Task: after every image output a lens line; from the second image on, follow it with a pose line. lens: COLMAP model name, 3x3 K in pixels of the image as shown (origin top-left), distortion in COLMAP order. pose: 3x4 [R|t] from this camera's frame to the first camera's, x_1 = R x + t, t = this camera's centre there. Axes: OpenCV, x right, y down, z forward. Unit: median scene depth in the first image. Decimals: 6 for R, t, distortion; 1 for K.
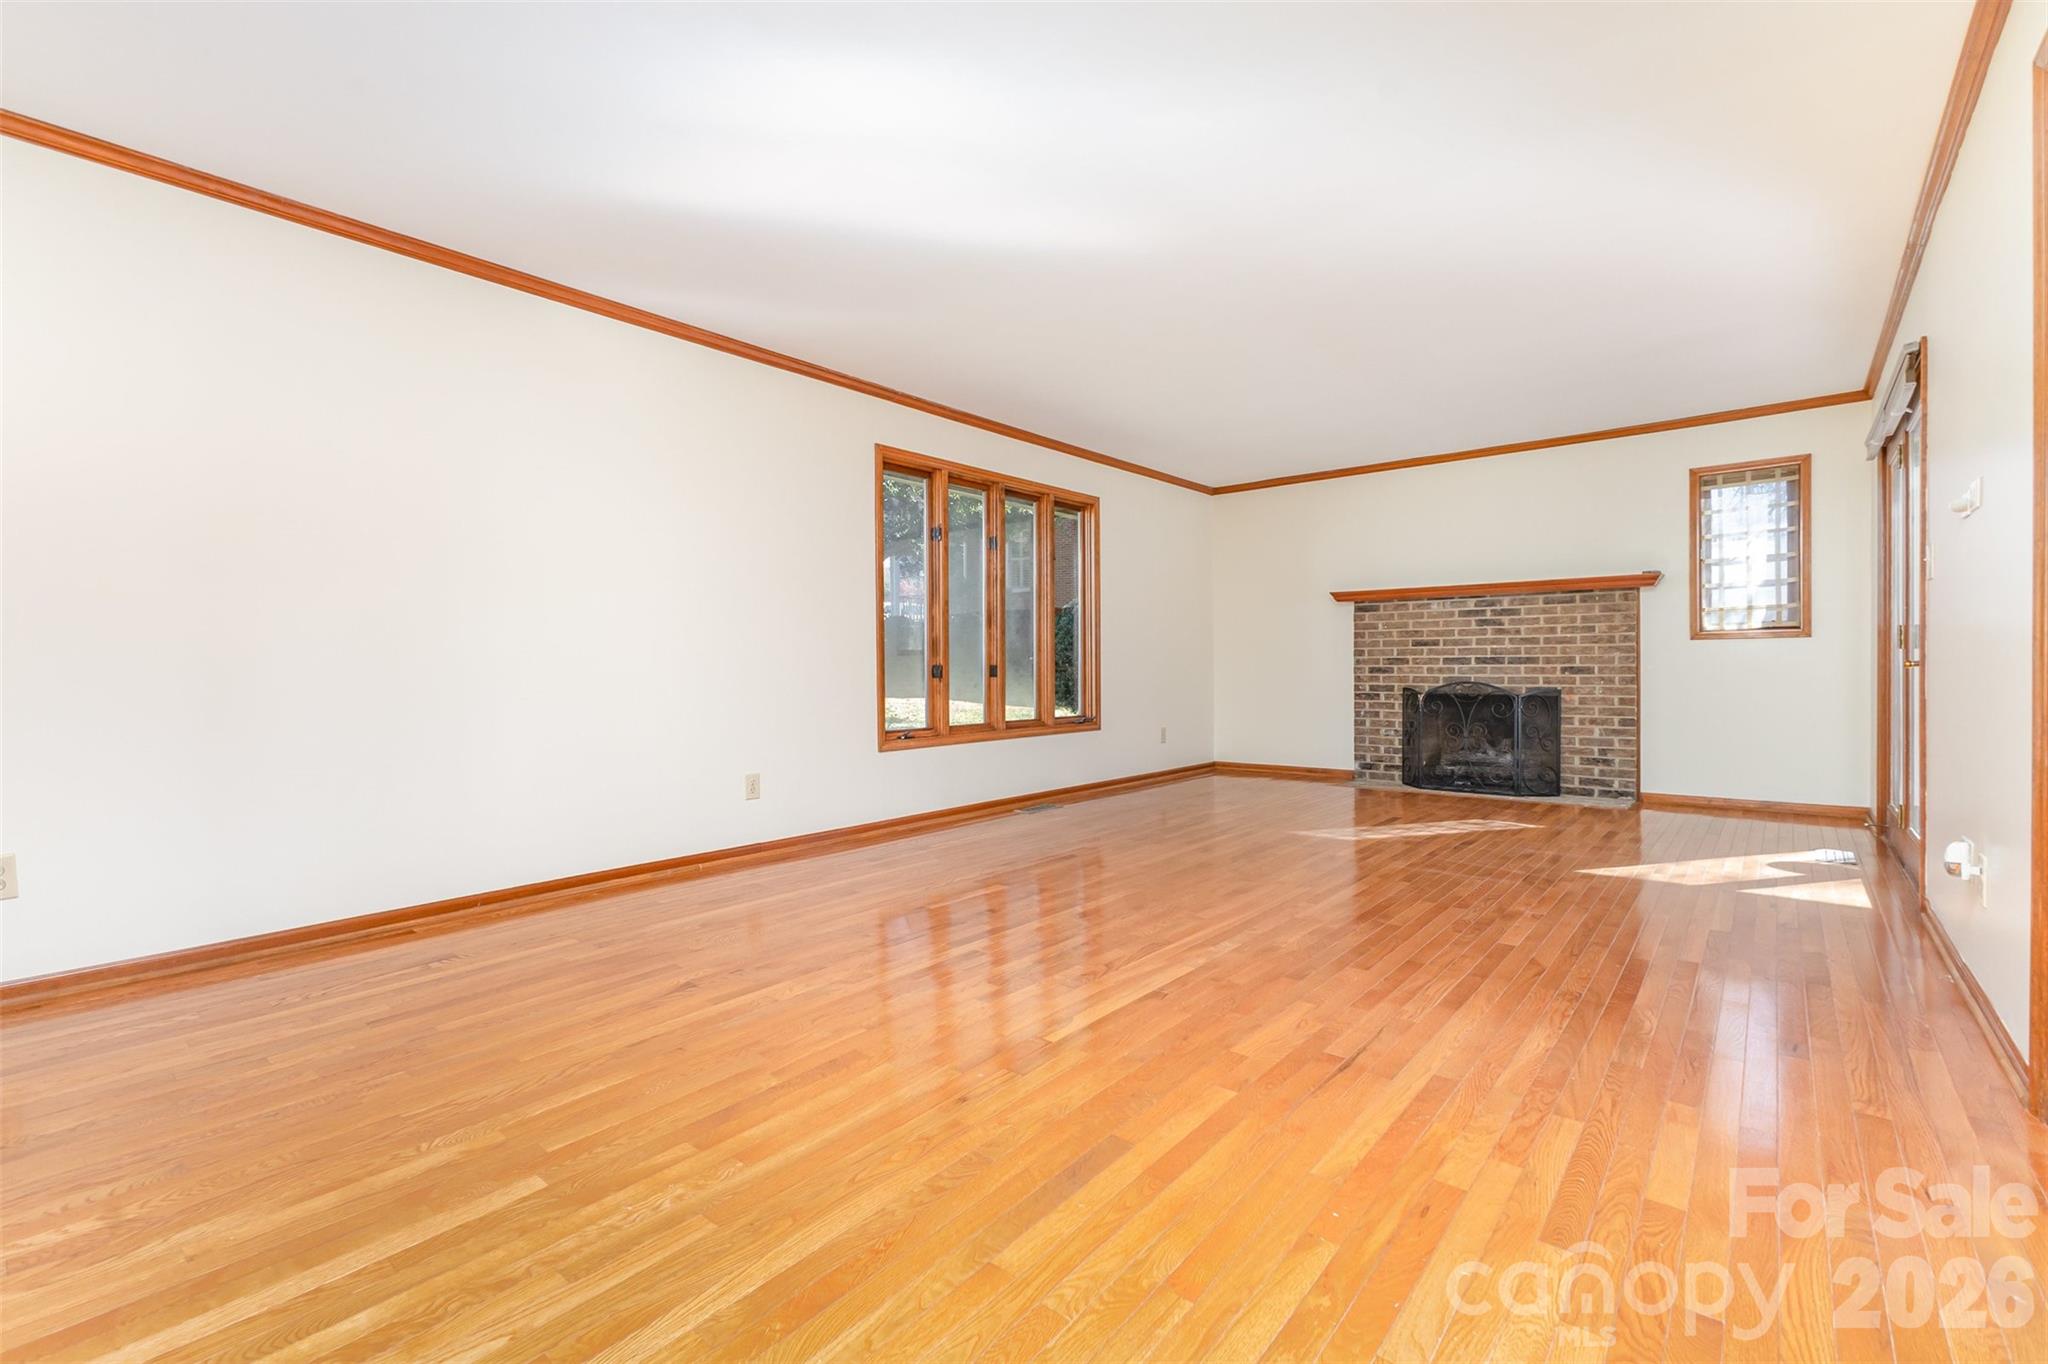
lens RADIAL K [[891.1, 0, 1029.2], [0, 891.1, 675.5], [0, 0, 1]] dist [0.003776, -0.000174]
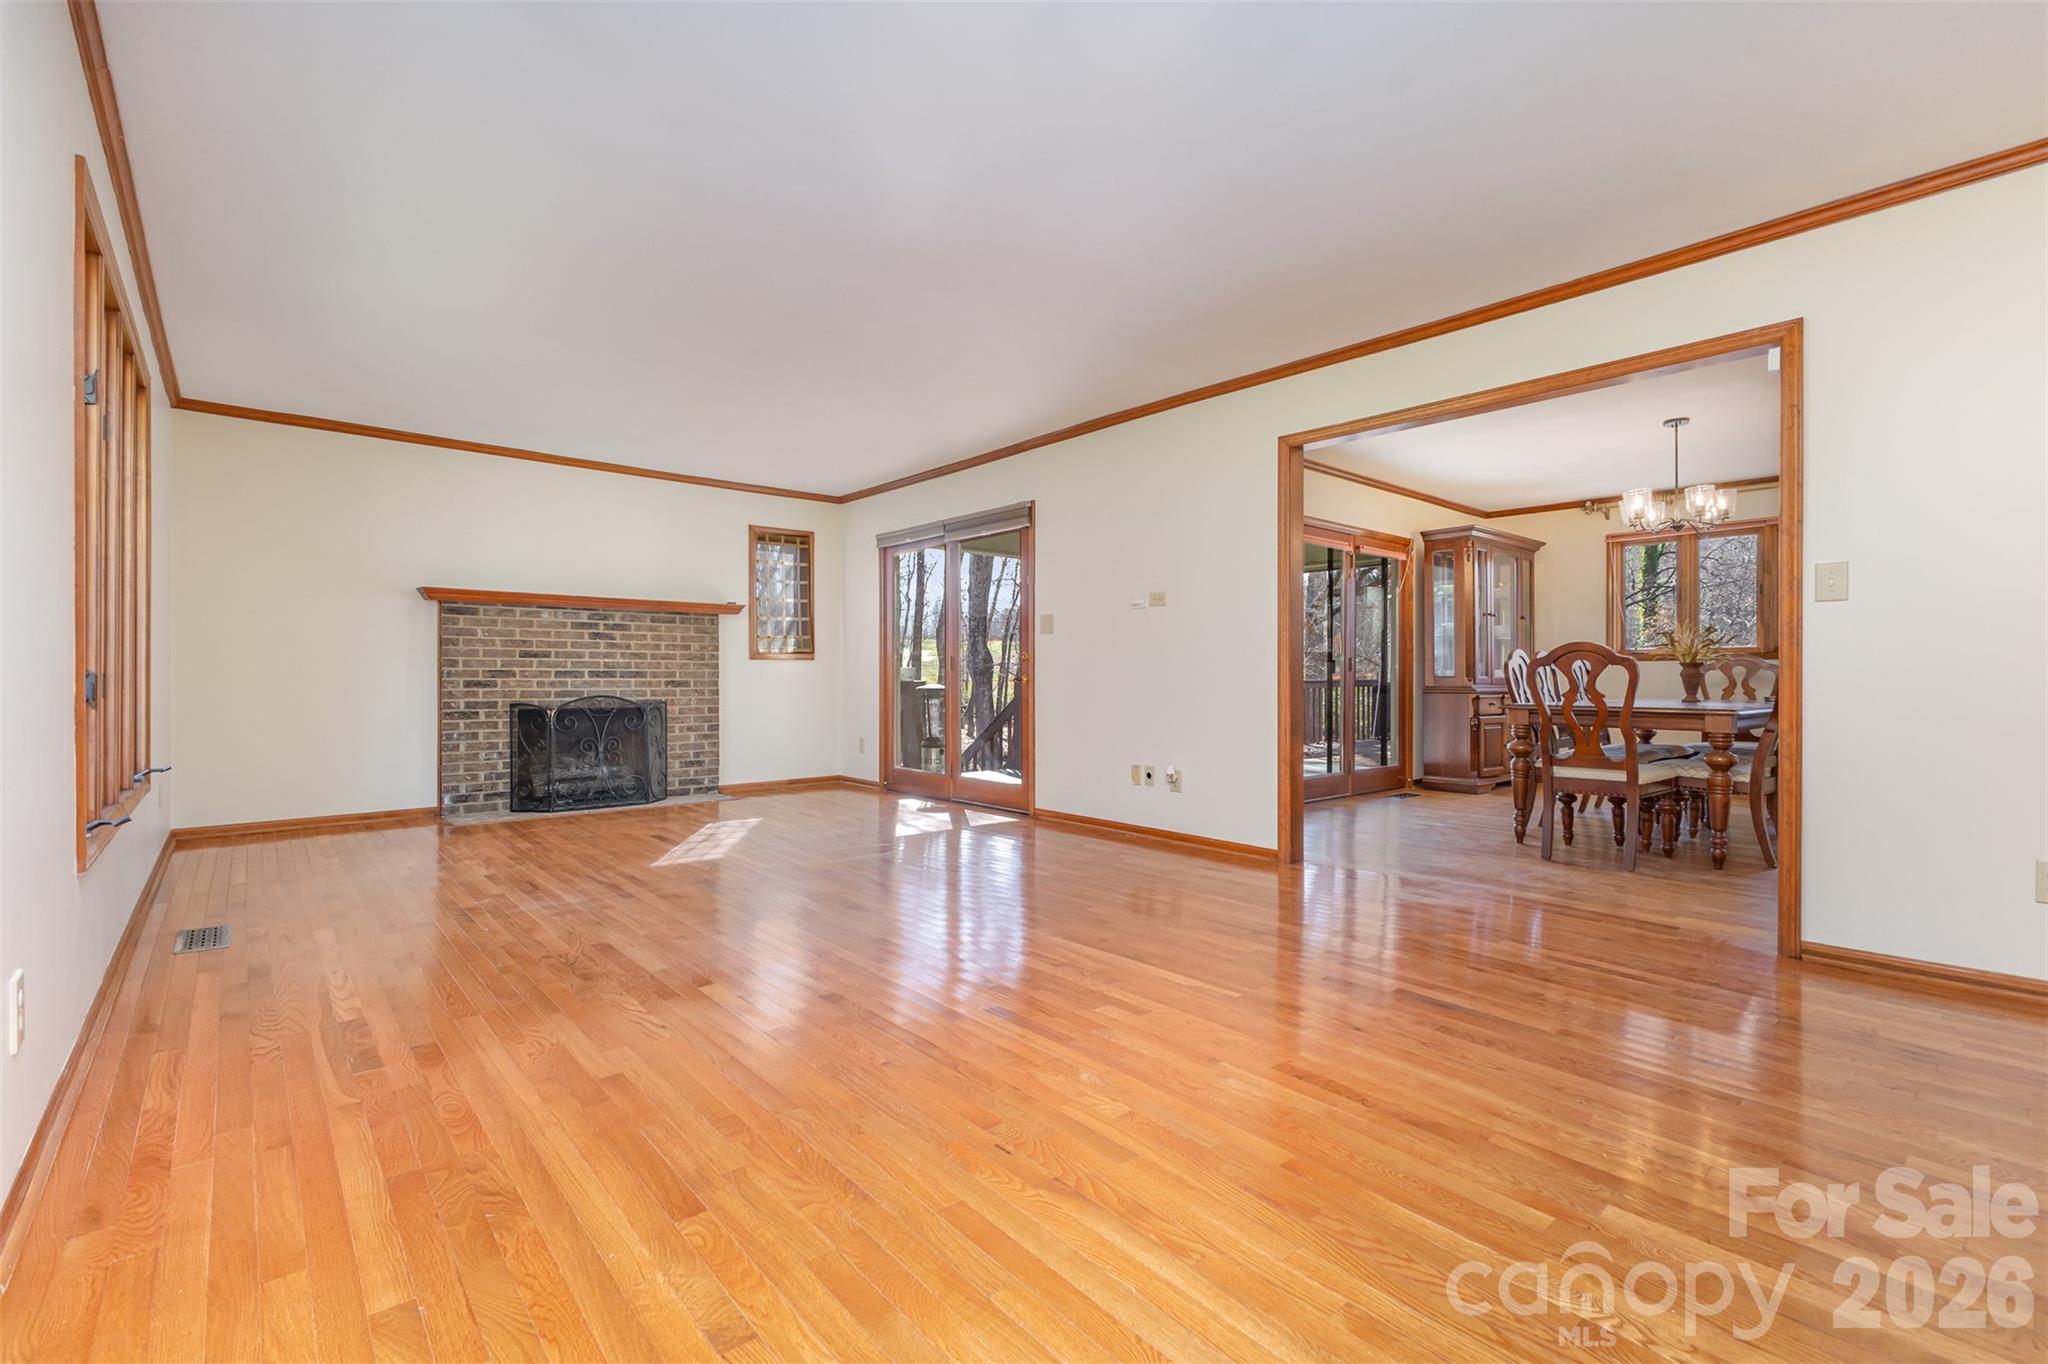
lens RADIAL K [[891.1, 0, 1029.2], [0, 891.1, 675.5], [0, 0, 1]] dist [0.003776, -0.000174]
pose [[0.155493, 0.010408, 0.987782, -0.391944], [0.009980, 0.999877, -0.012106, 0.001564], [-0.987787, 0.011741, 0.155369, 0.363904]]
